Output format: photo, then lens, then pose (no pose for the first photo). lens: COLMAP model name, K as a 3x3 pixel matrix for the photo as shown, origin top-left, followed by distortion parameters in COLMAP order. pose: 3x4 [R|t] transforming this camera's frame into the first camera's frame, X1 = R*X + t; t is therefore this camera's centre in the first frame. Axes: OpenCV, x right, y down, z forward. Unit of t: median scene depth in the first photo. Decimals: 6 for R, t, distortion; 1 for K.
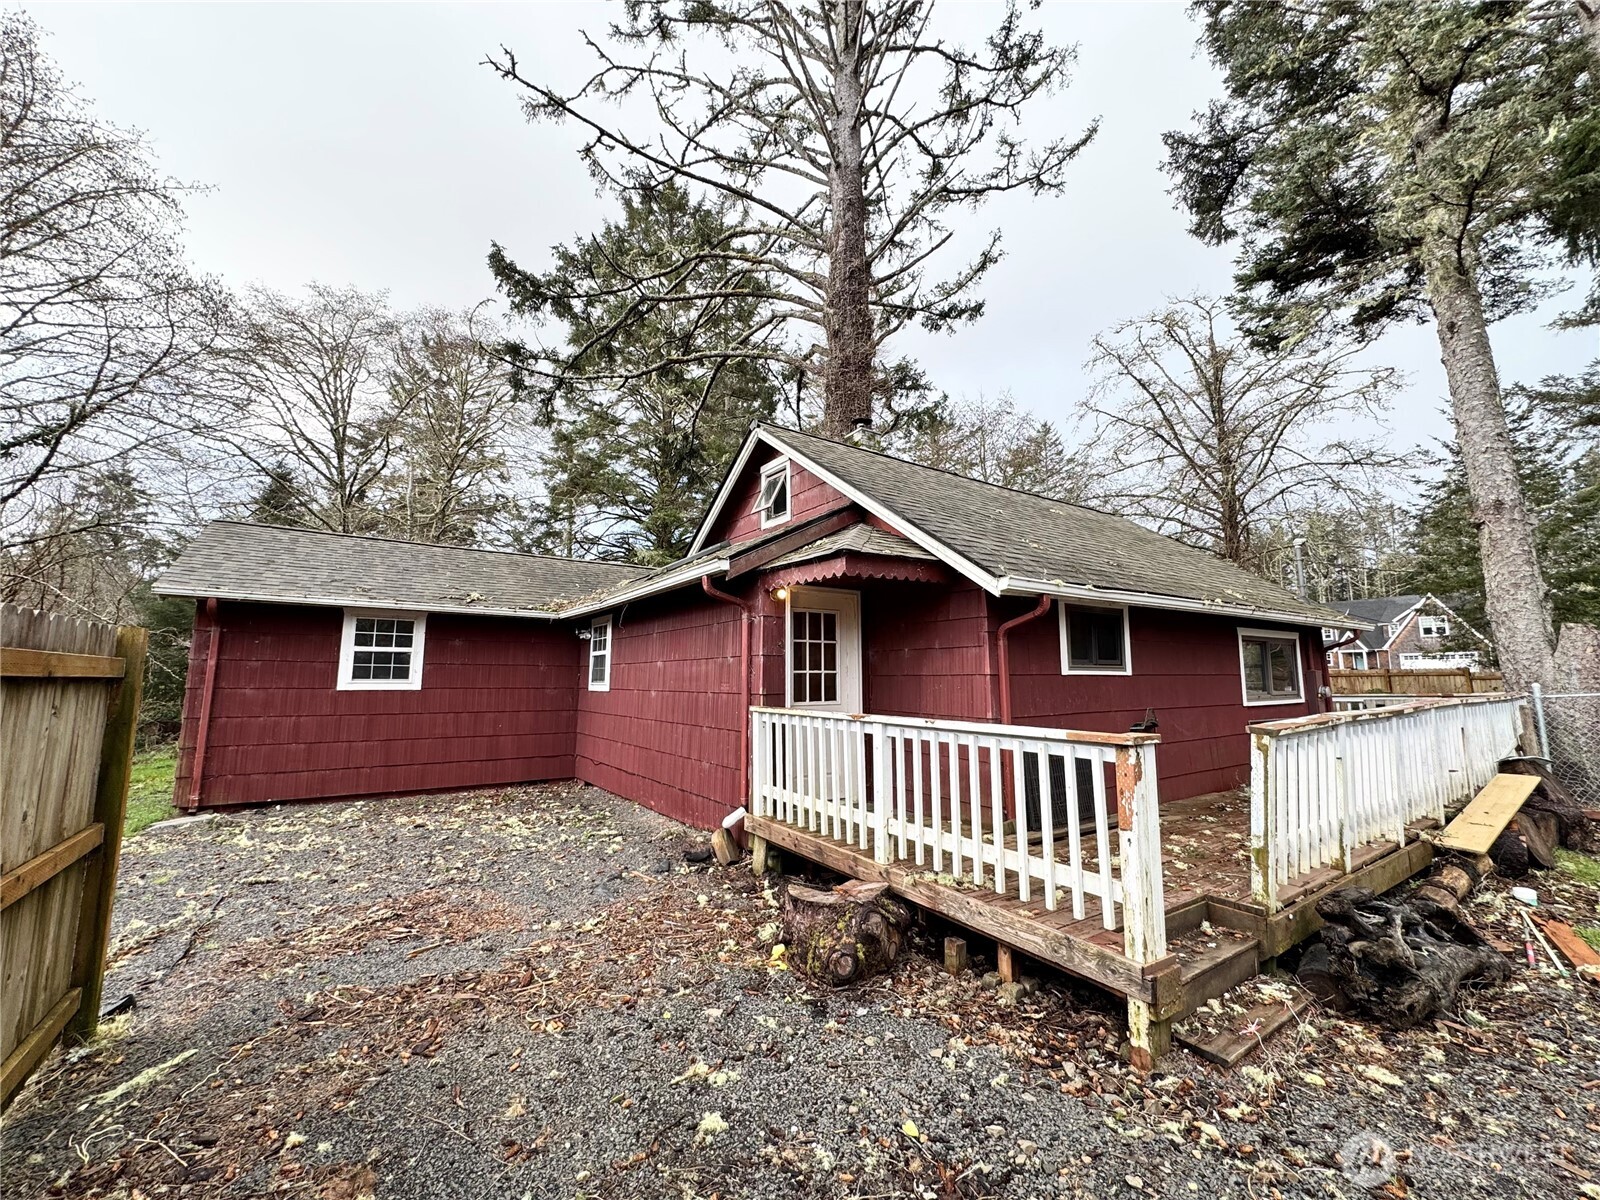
lens RADIAL K [[637.1, 0, 795.4], [0, 637.1, 595.9], [0, 0, 1]] dist [-0.002329, 0.000623]
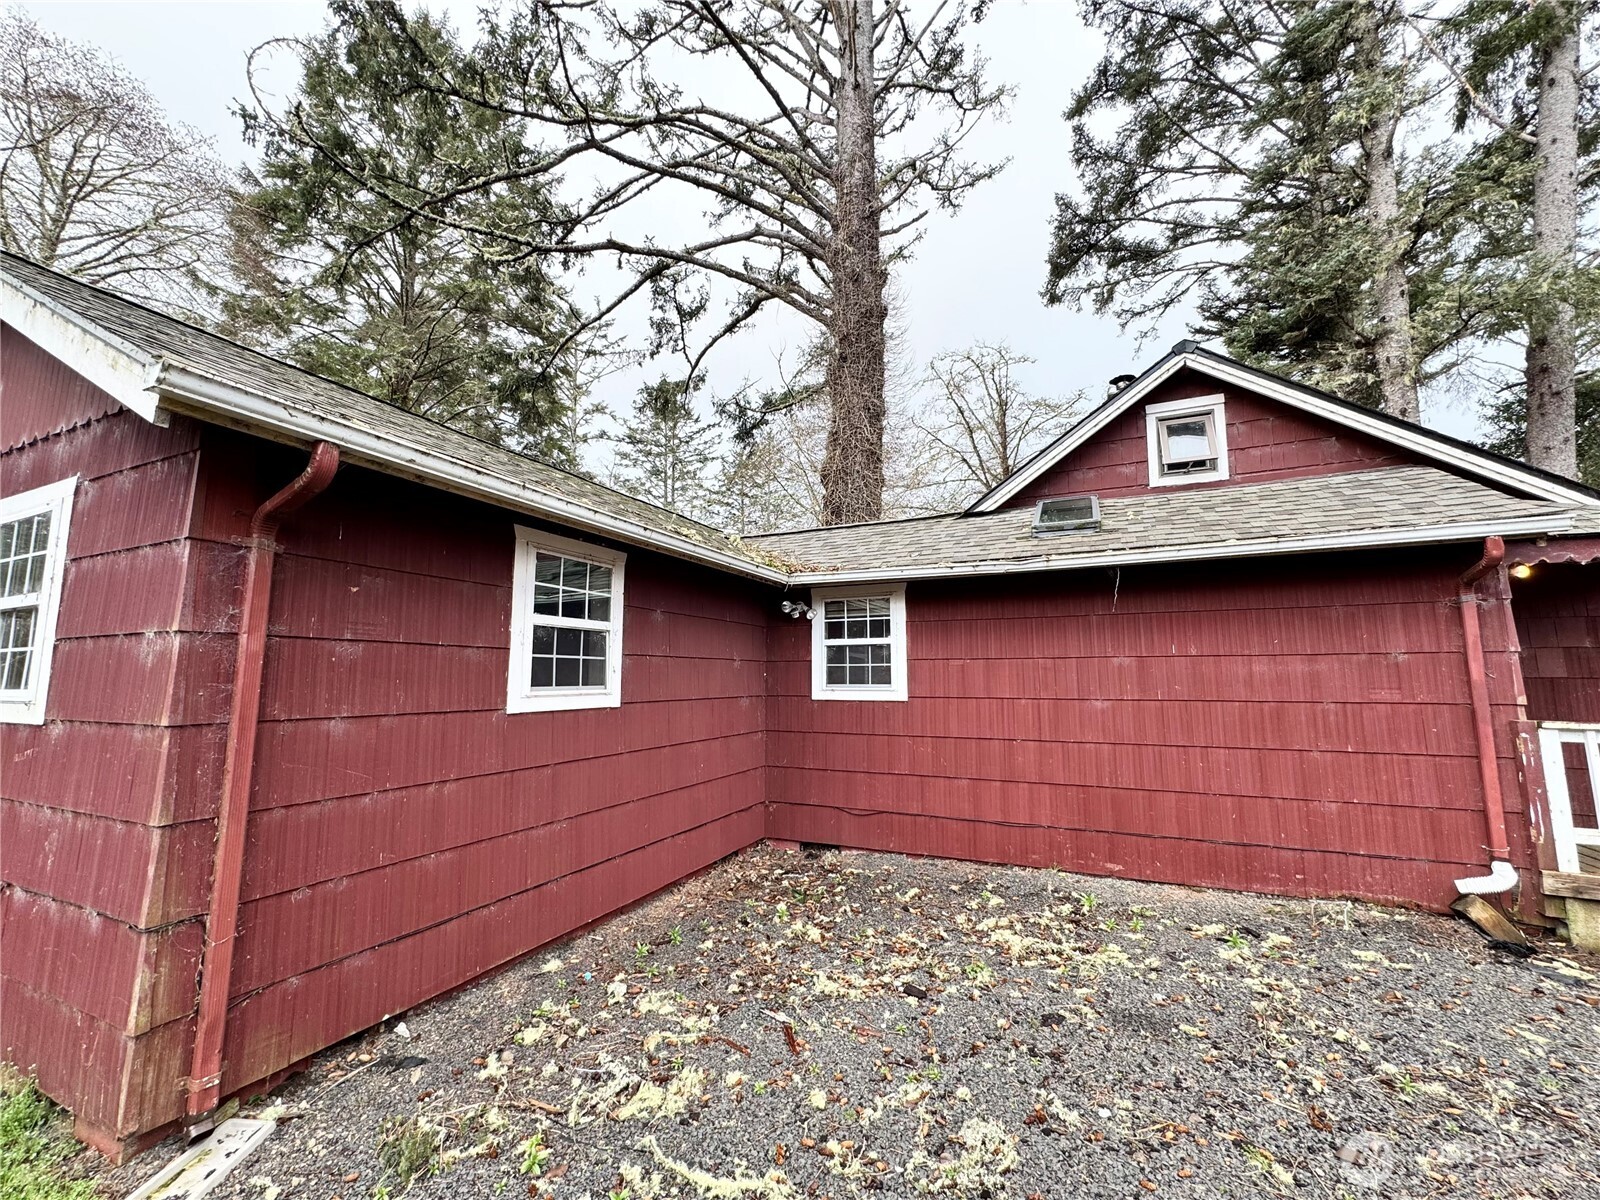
lens RADIAL K [[637.1, 0, 800.2], [0, 637.1, 598.6], [0, 0, 1]] dist [-0.002329, 0.000623]
pose [[0.860287, 0.057743, 0.506530, -0.756890], [-0.064294, 0.997921, -0.004563, 0.058081], [-0.505740, -0.028642, 0.862210, 0.517564]]
